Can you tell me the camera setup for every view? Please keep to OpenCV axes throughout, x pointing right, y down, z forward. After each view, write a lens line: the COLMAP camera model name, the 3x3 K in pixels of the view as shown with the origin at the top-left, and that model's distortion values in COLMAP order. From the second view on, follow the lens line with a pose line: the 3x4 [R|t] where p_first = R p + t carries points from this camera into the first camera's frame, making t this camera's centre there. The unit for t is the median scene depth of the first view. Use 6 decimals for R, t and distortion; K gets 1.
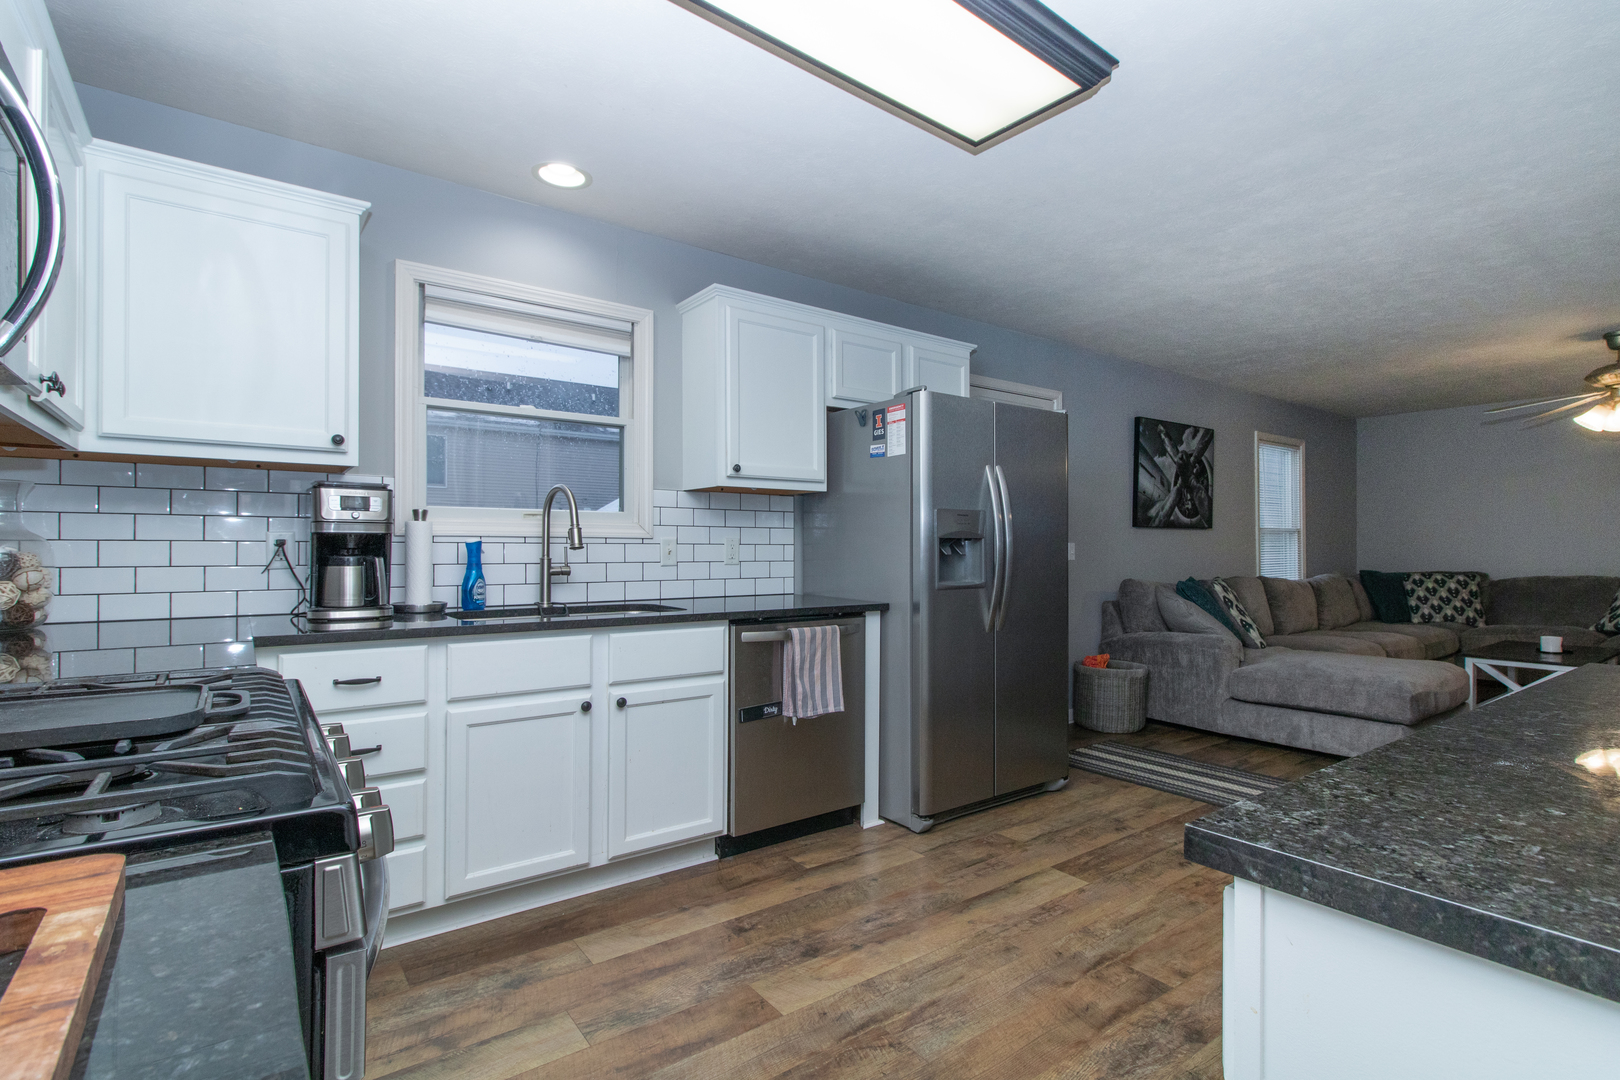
lens RADIAL K [[759.7, 0, 789.7], [0, 759.7, 543.7], [0, 0, 1]] dist [-0.010967, 0.002668]
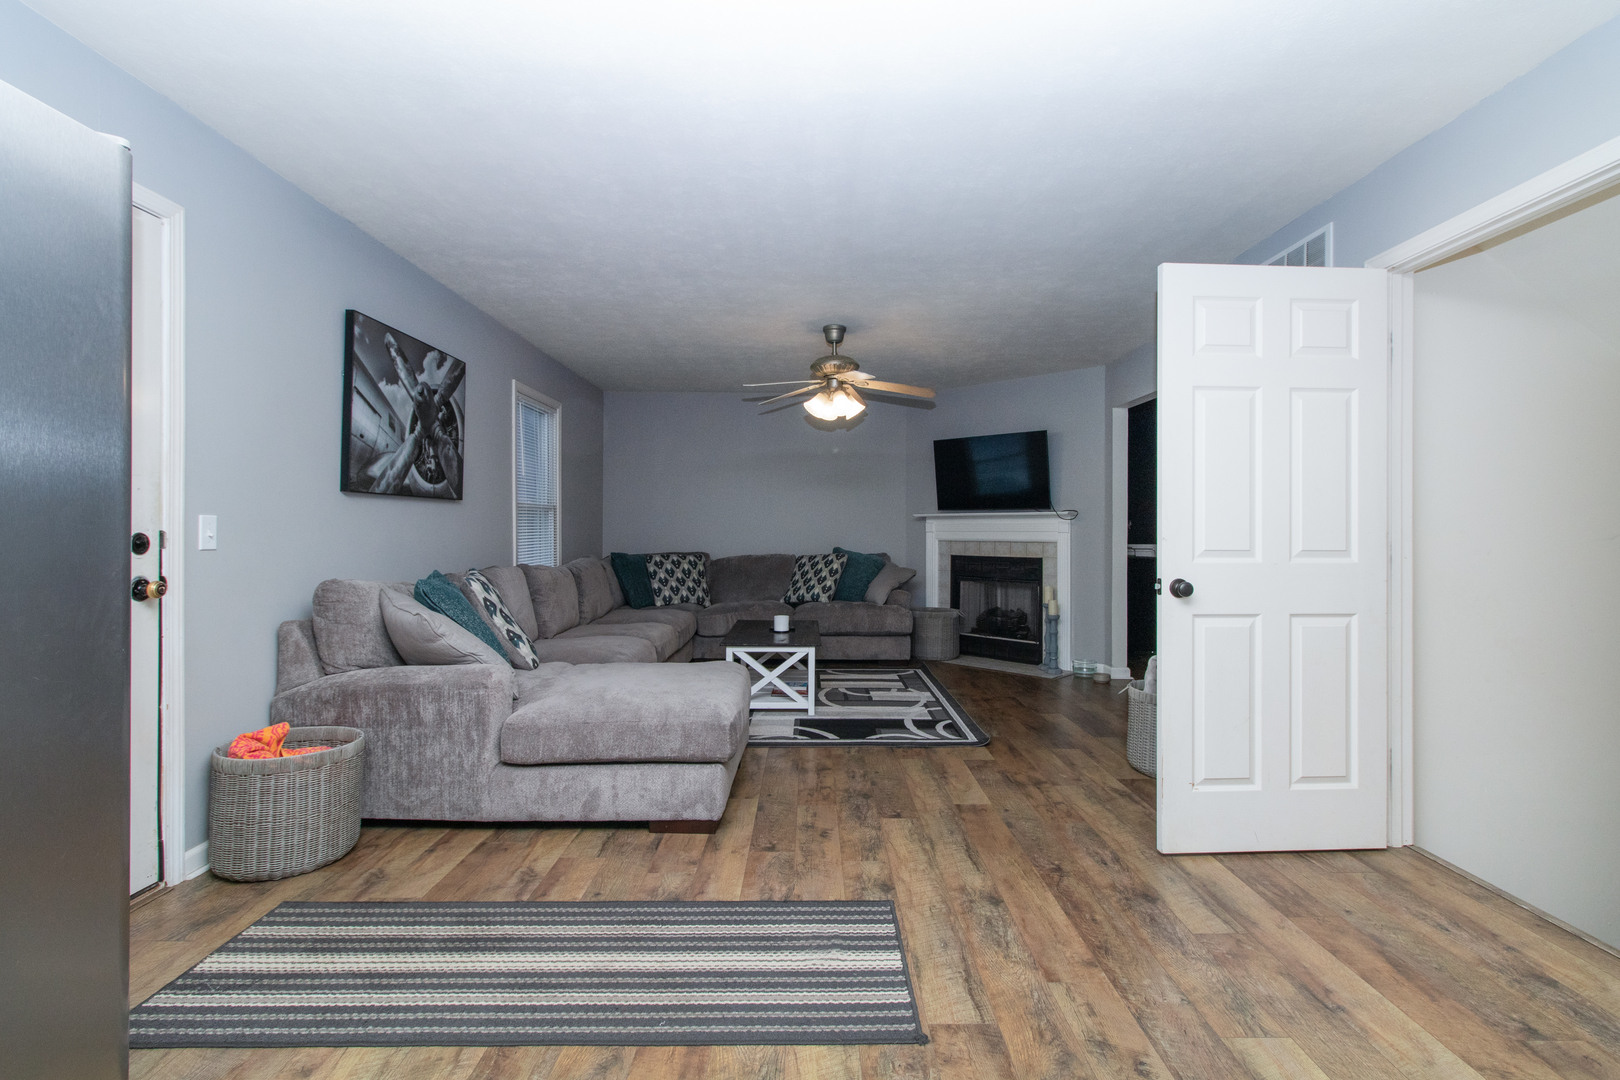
lens RADIAL K [[759.7, 0, 813.5], [0, 759.7, 538.8], [0, 0, 1]] dist [-0.010967, 0.002668]
pose [[0.568493, -0.005135, 0.822672, 0.166302], [-0.010884, 0.999846, 0.013761, 0.003053], [-0.822616, -0.016777, 0.568349, 0.339159]]
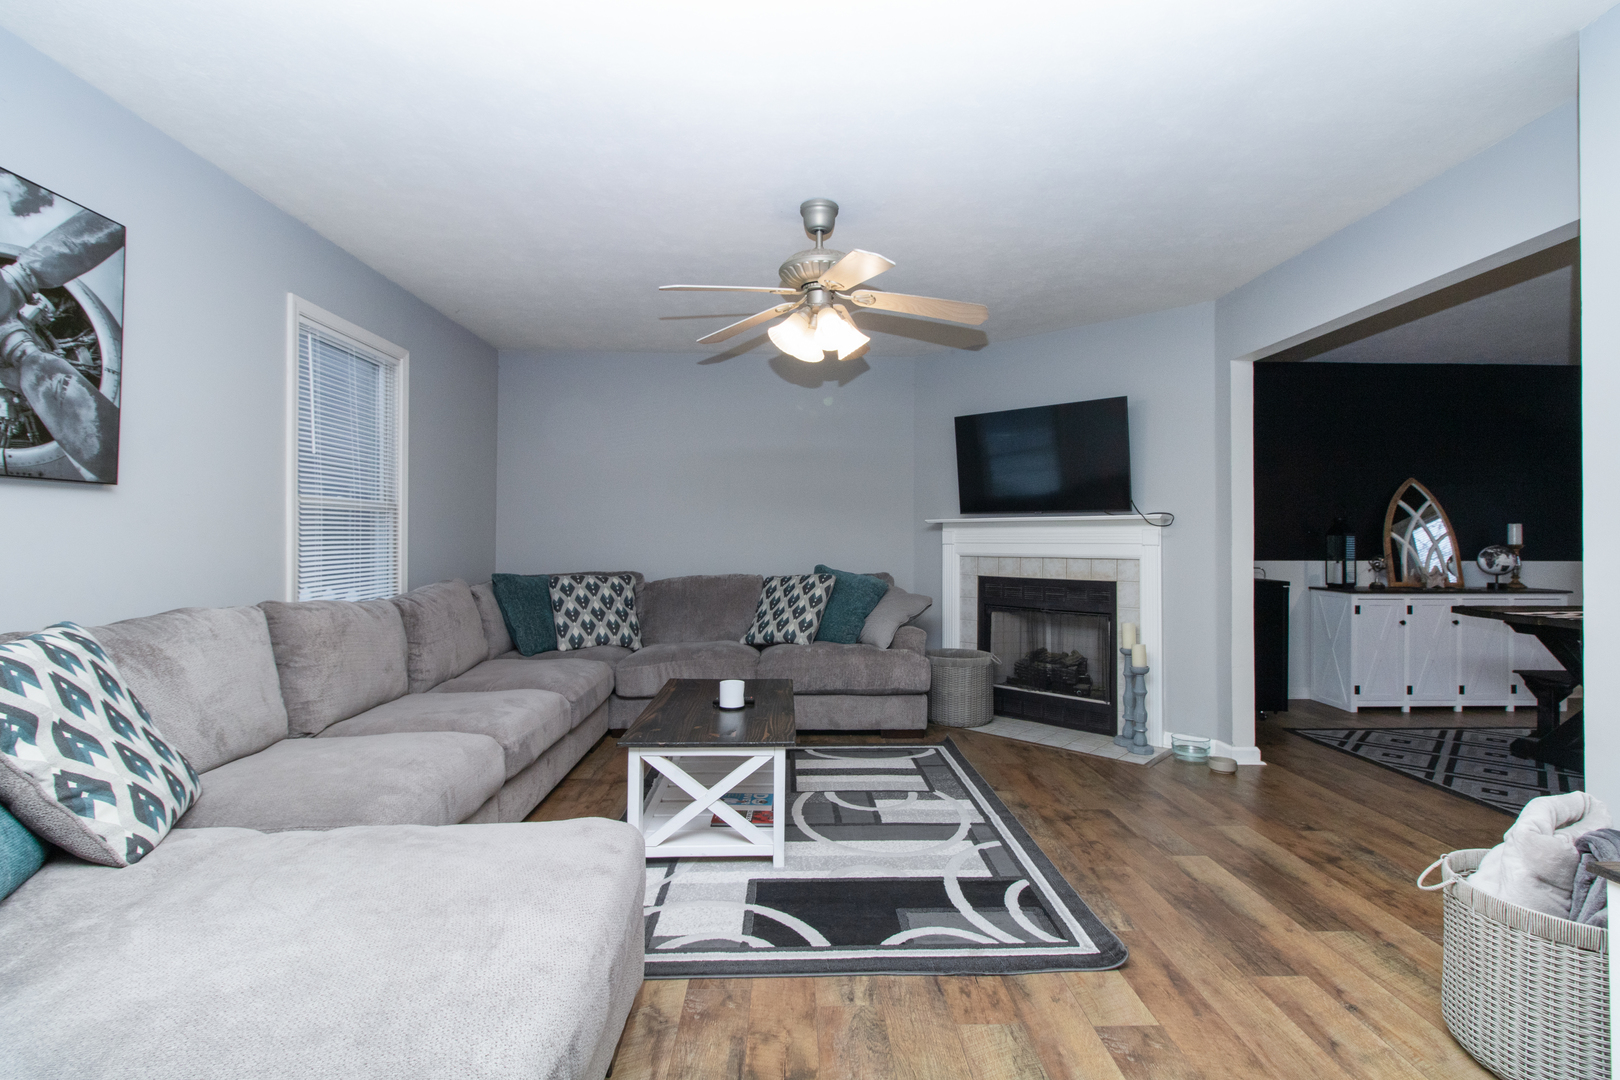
lens RADIAL K [[759.7, 0, 807.8], [0, 759.7, 541.2], [0, 0, 1]] dist [-0.010967, 0.002668]
pose [[0.552415, 0.003456, 0.833562, 0.465705], [-0.011796, 0.999924, 0.003671, 0.002726], [-0.833486, -0.011860, 0.552414, 0.538176]]
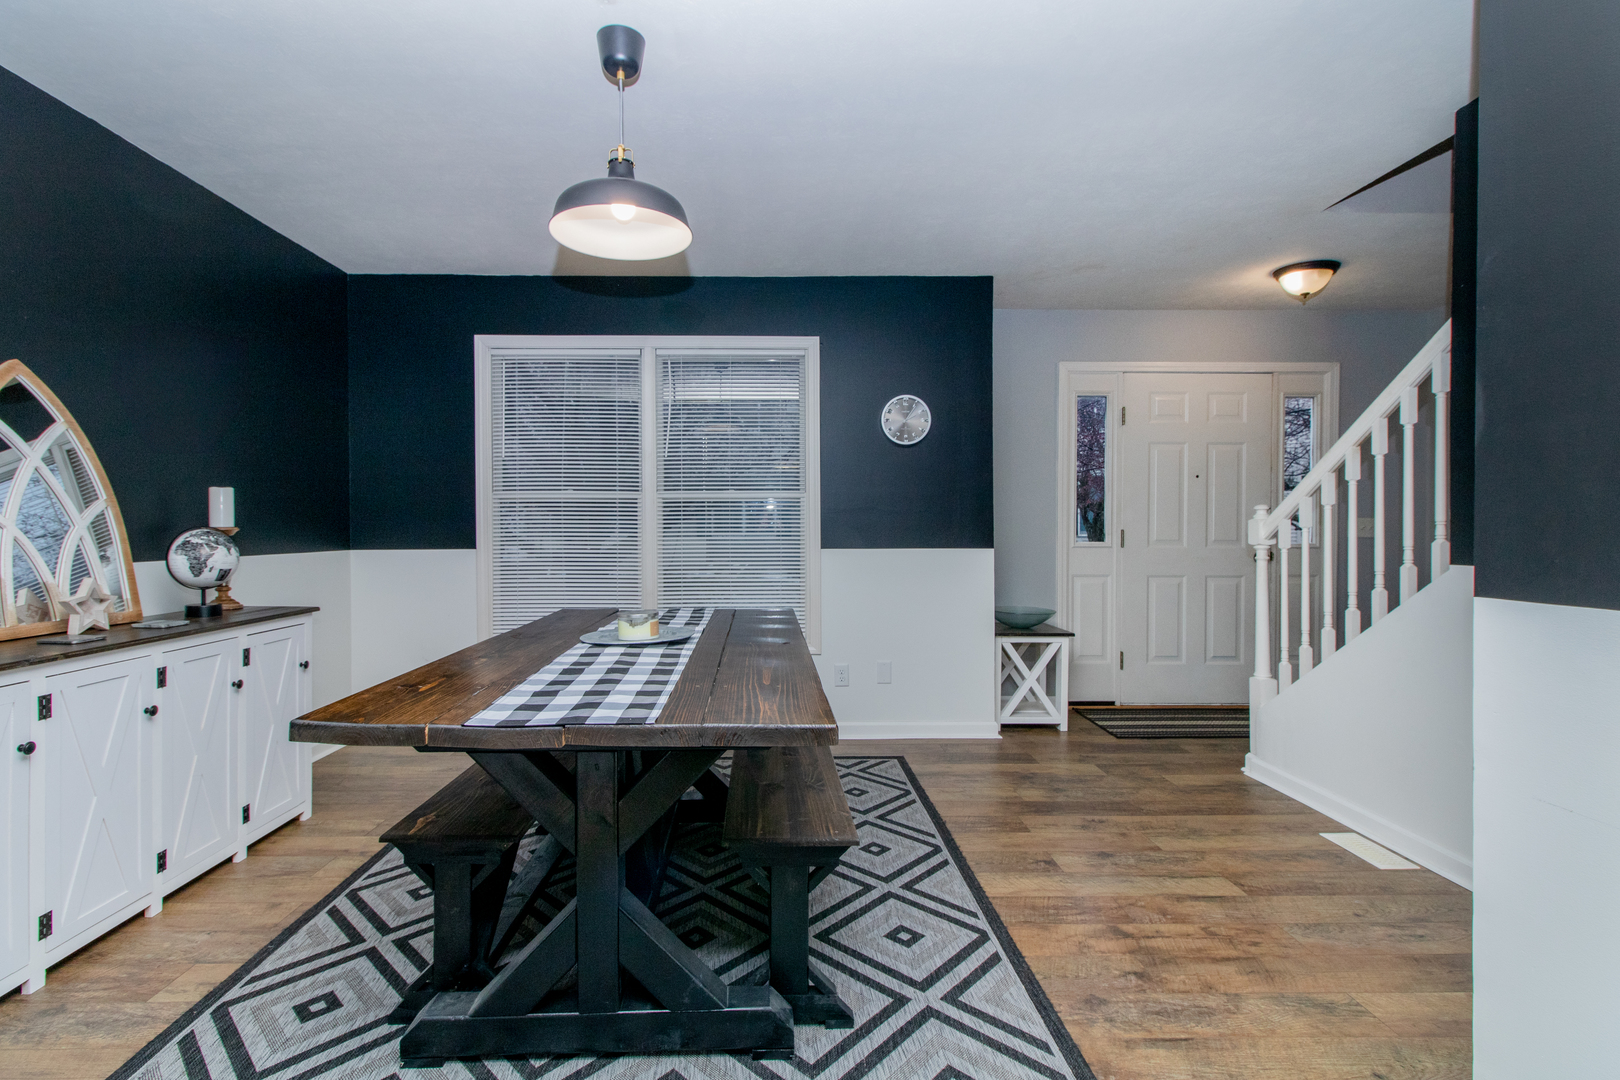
lens RADIAL K [[759.7, 0, 807.2], [0, 759.7, 533.3], [0, 0, 1]] dist [-0.010967, 0.002668]
pose [[-0.836773, -0.008479, 0.547484, 1.198023], [-0.012396, 0.999917, -0.003460, 0.000737], [-0.547409, -0.009682, -0.836809, 0.528928]]
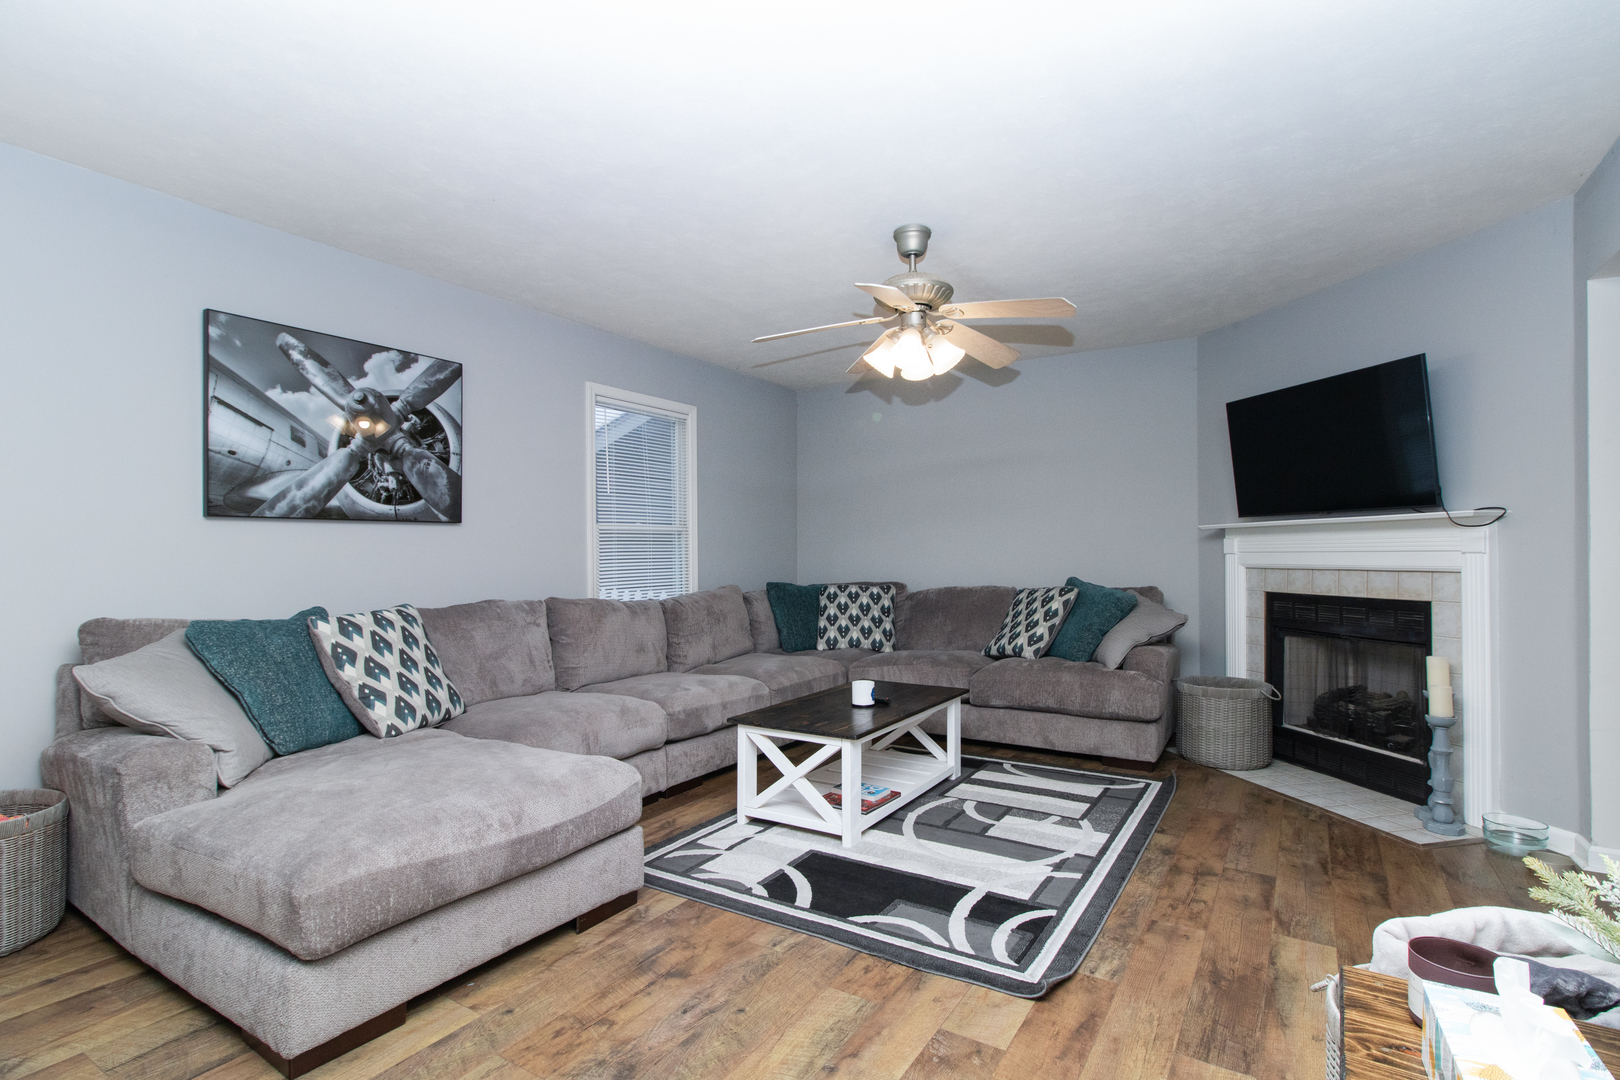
lens RADIAL K [[759.7, 0, 803.5], [0, 759.7, 568.4], [0, 0, 1]] dist [-0.010967, 0.002668]
pose [[0.927363, -0.010155, 0.374026, 0.628082], [0.001306, 0.999713, 0.023904, 0.002425], [-0.374161, -0.021679, 0.927110, 0.339026]]
